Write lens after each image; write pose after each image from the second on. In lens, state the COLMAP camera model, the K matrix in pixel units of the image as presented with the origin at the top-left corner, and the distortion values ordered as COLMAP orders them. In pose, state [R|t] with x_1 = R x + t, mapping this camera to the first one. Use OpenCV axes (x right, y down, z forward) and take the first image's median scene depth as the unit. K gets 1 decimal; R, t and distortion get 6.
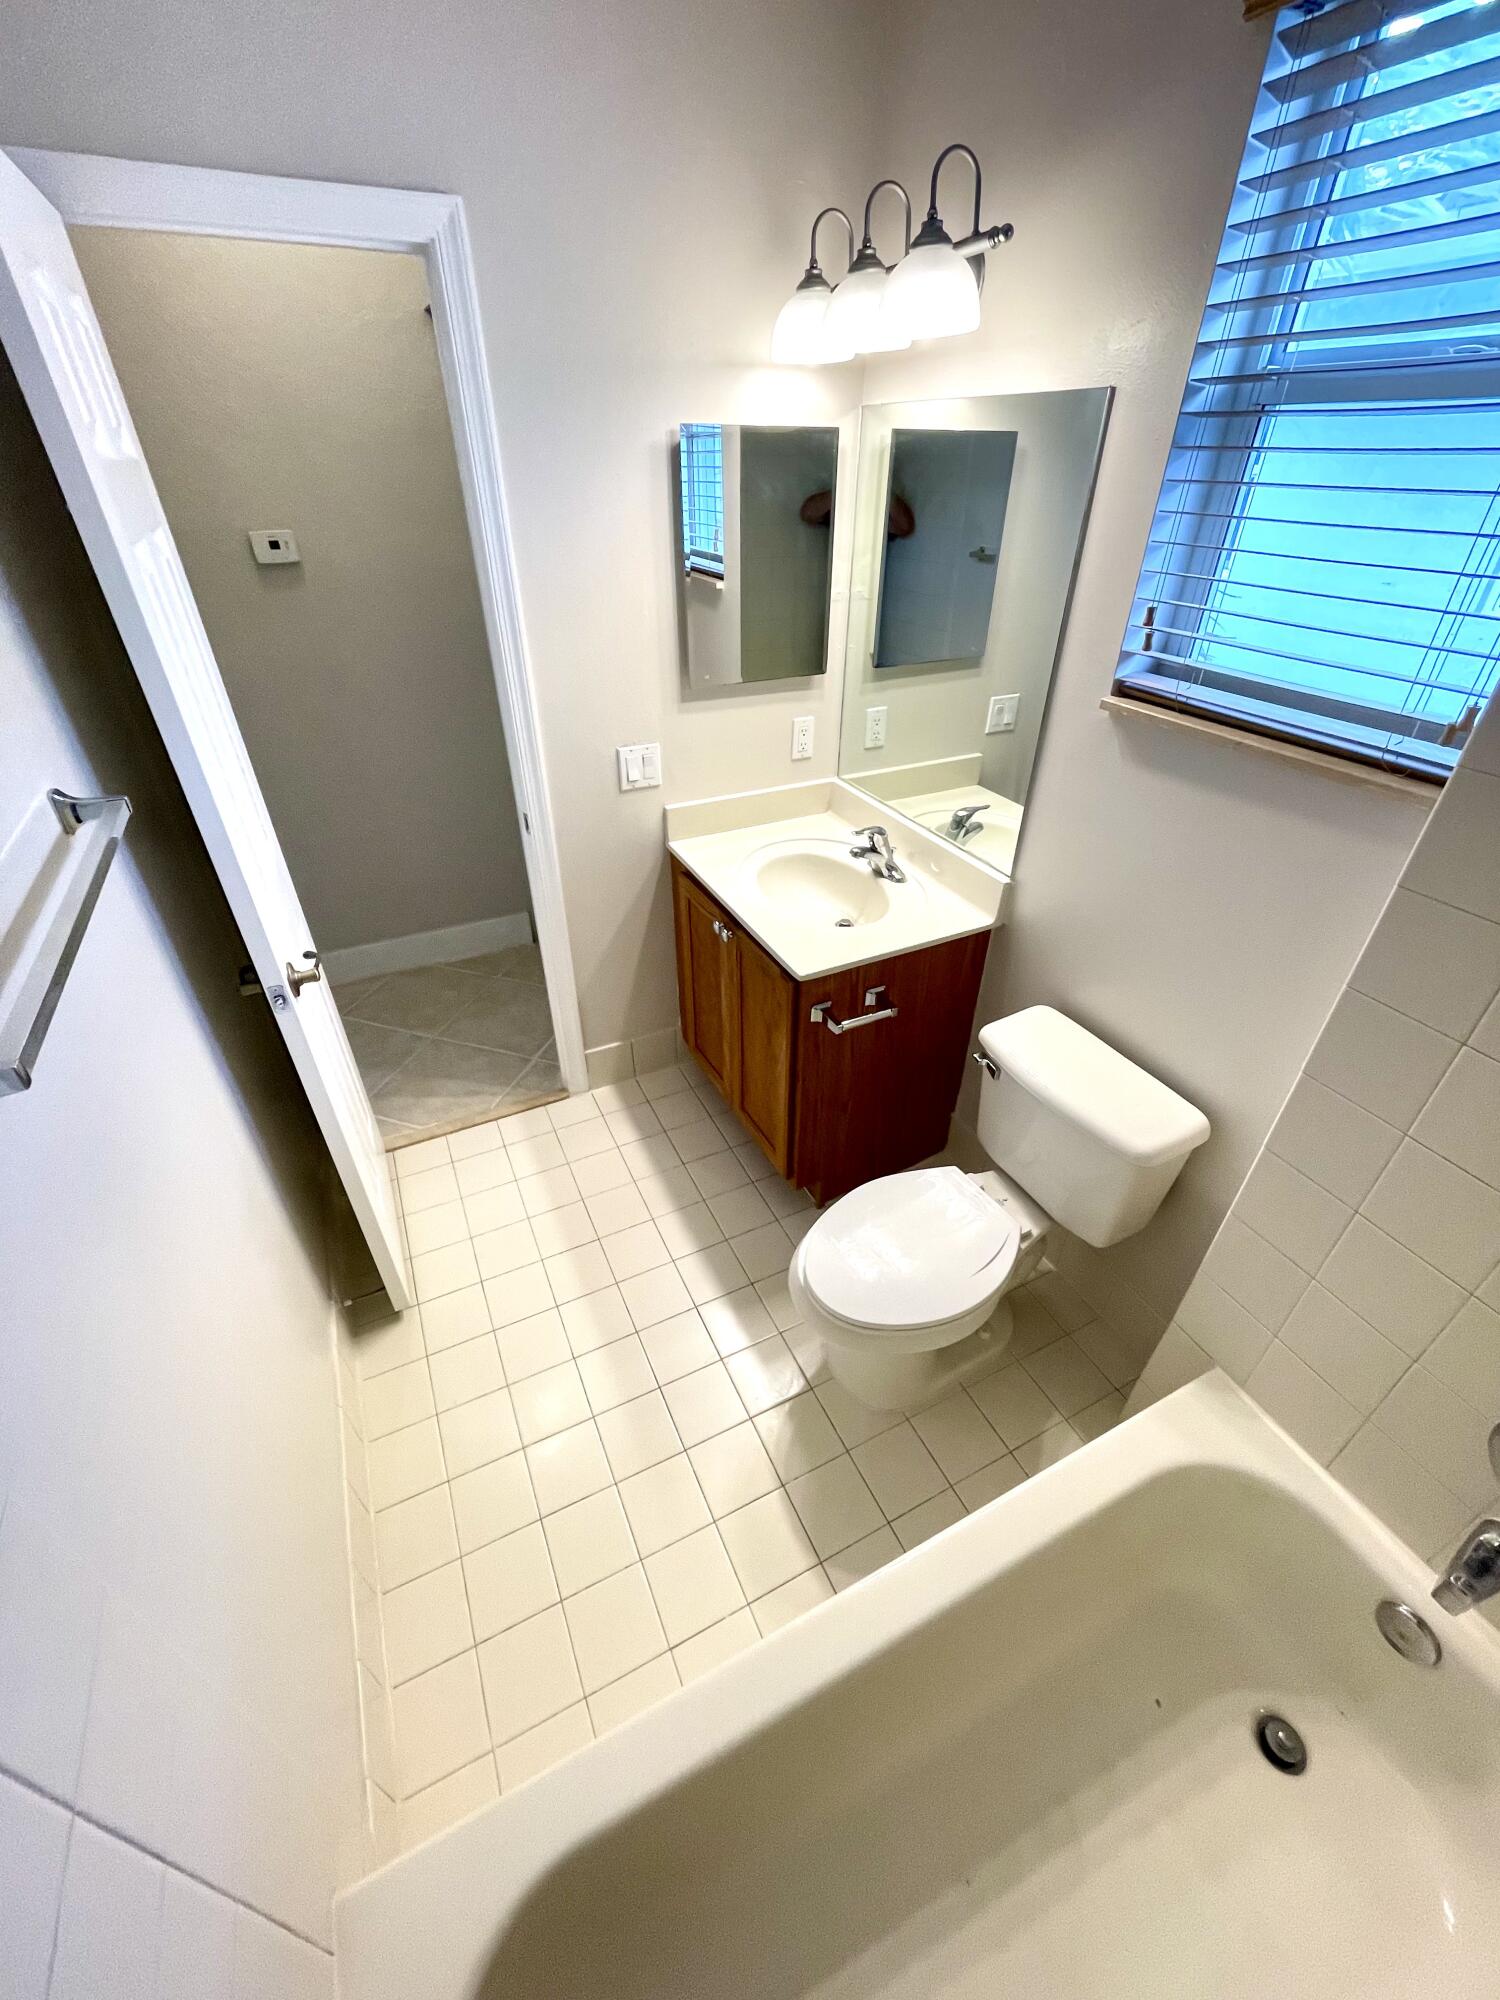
lens RADIAL K [[803.1, 0, 766.1], [0, 803.1, 1011.7], [0, 0, 1]] dist [-0.004790, -0.000695]
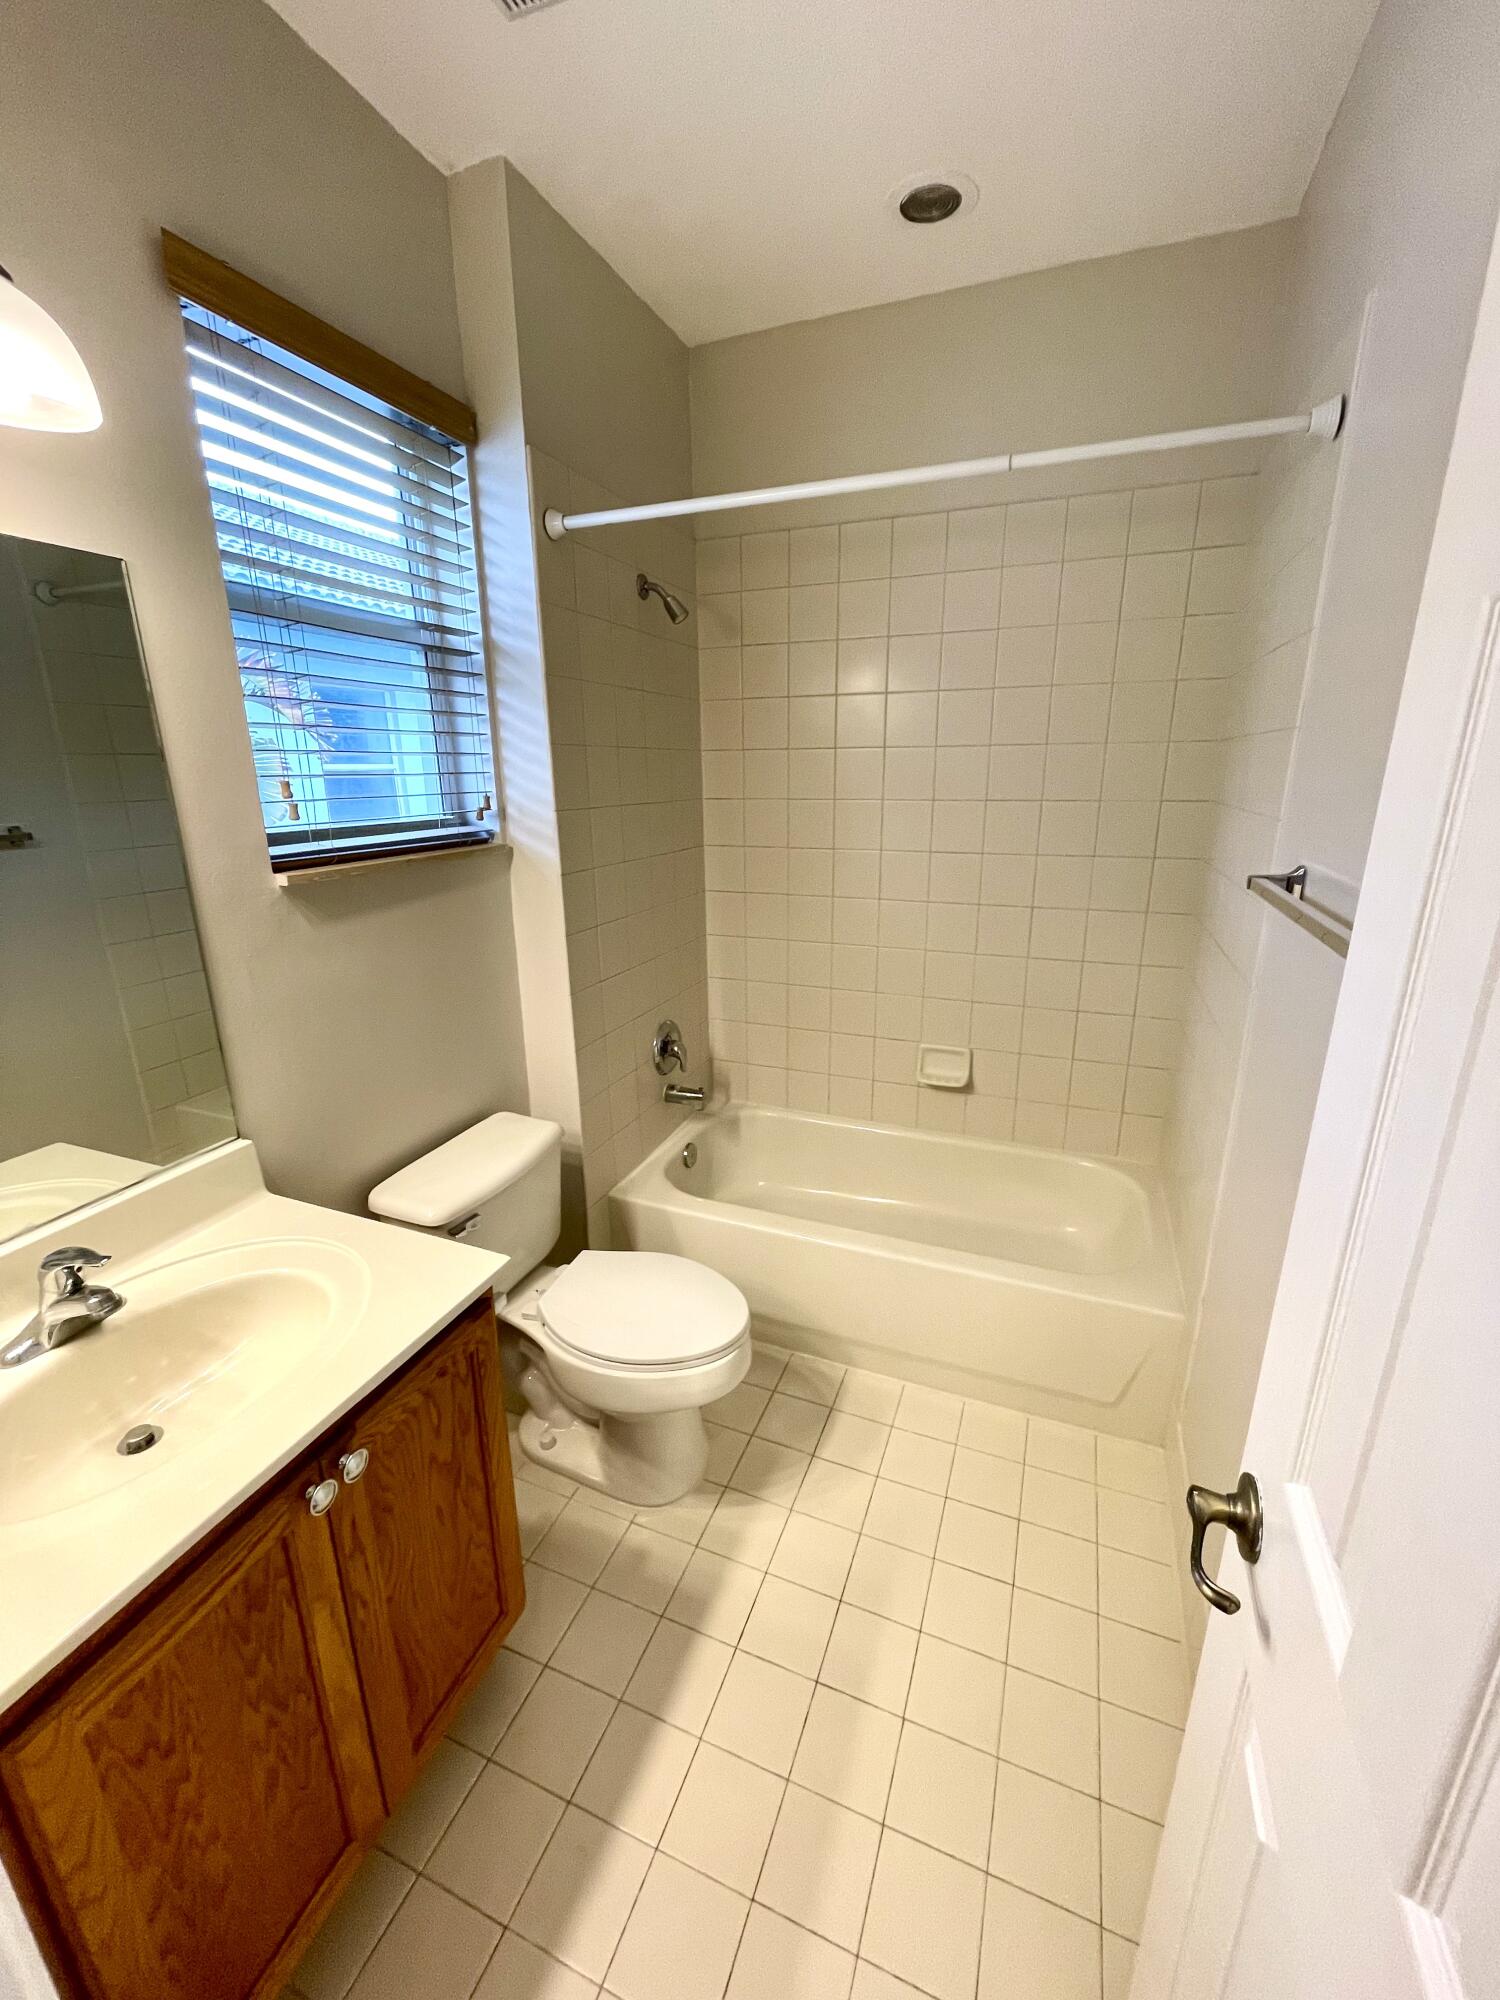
lens RADIAL K [[803.1, 0, 753.6], [0, 803.1, 996.8], [0, 0, 1]] dist [-0.004790, -0.000695]
pose [[-0.671874, -0.212538, 0.709515, -0.515231], [0.418716, 0.681184, 0.600554, -0.498381], [-0.610951, 0.700583, -0.368676, 0.879163]]
